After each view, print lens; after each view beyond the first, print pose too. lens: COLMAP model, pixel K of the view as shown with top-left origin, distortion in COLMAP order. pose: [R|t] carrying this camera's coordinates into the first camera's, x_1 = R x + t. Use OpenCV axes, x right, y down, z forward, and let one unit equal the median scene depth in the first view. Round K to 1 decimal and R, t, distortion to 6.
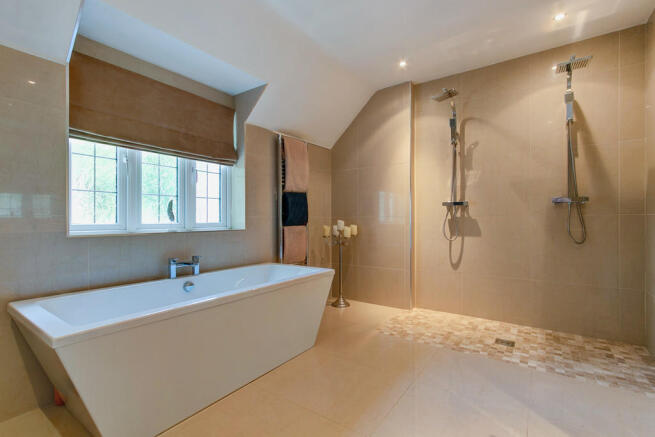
lens RADIAL K [[298.9, 0, 324.1], [0, 298.9, 216.6], [0, 0, 1]] dist [-0.000389, 0.000038]
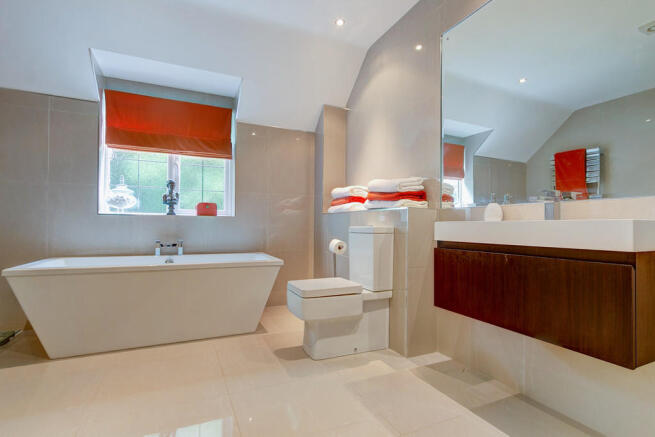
lens RADIAL K [[298.9, 0, 324.1], [0, 298.9, 216.6], [0, 0, 1]] dist [-0.000389, 0.000038]
pose [[0.837918, -0.004608, -0.545777, 0.684420], [-0.008162, 0.999747, -0.020972, 0.063573], [0.545736, 0.022028, 0.837668, 0.327034]]
